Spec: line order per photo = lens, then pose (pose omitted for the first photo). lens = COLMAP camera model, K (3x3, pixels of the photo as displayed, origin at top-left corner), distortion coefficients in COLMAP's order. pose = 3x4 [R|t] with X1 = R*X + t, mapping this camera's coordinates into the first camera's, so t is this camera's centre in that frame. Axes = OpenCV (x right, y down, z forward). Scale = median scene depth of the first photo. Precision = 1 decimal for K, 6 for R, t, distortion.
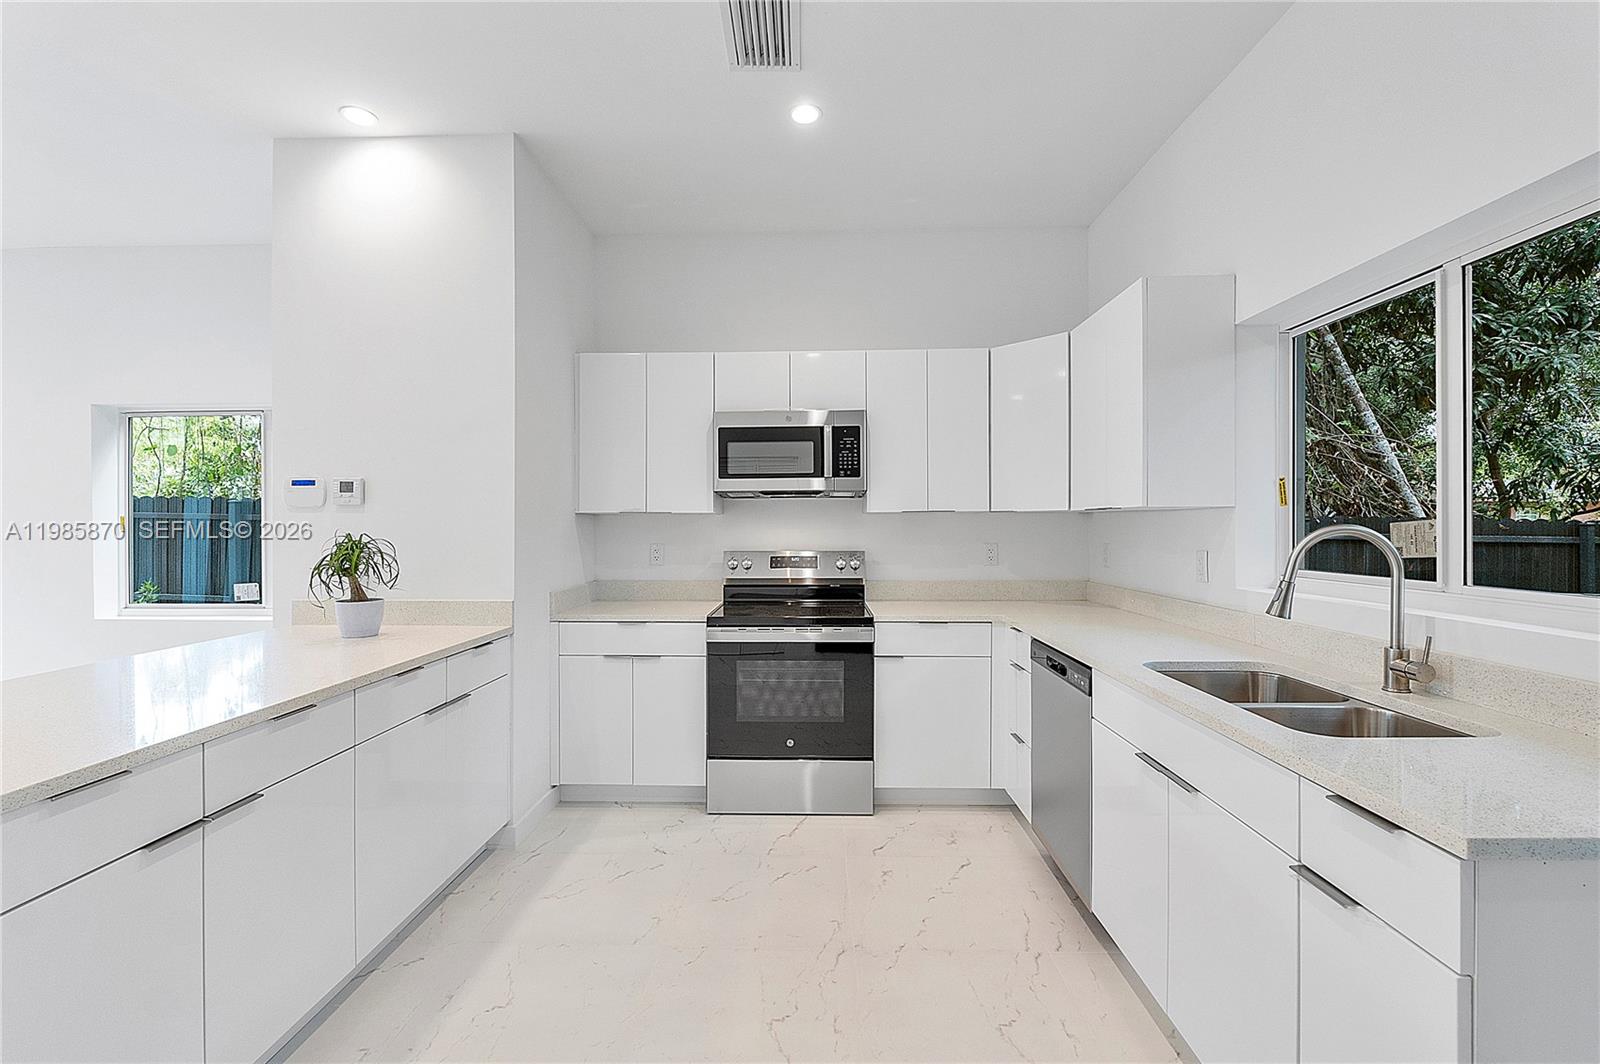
lens RADIAL K [[692.4, 0, 800.0], [0, 692.4, 532.0], [0, 0, 1]] dist [-0.001078, -0.000017]
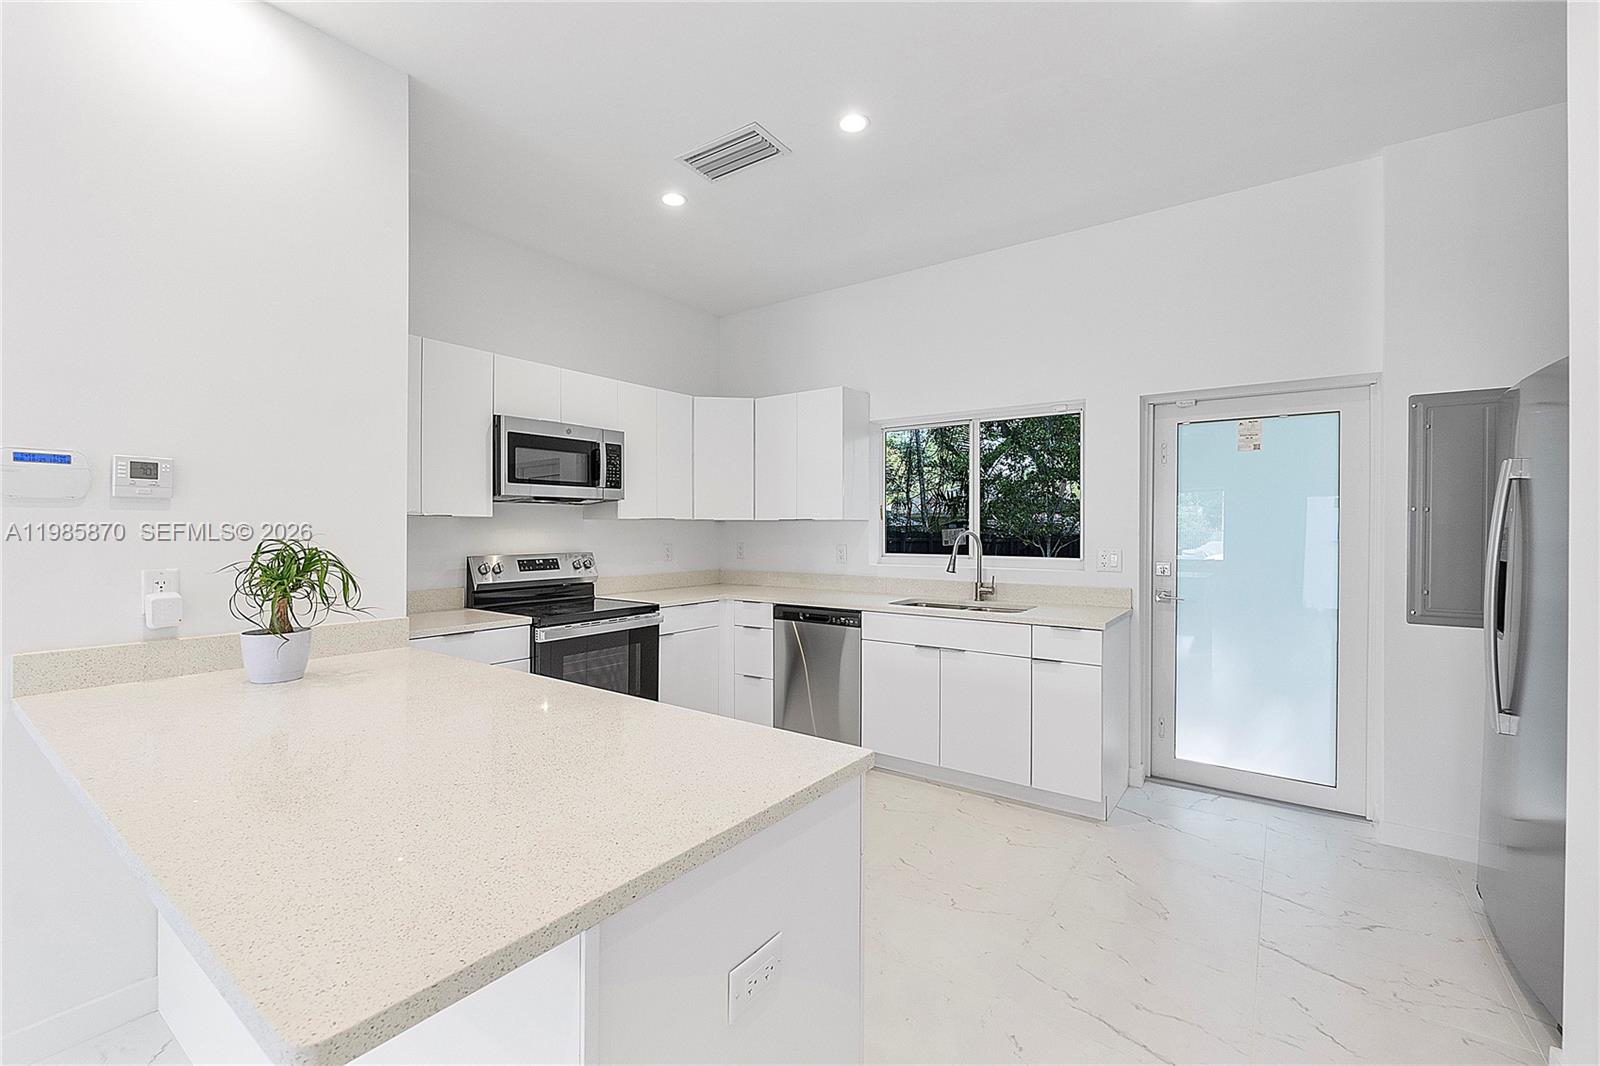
lens RADIAL K [[674.7, 0, 800.0], [0, 674.7, 533.0], [0, 0, 1]] dist [0.000406, 0.000023]
pose [[0.564634, -0.002103, 0.825339, -0.693600], [0.004293, 0.999991, -0.000389, -0.002299], [-0.825330, 0.003763, 0.564638, 0.103001]]
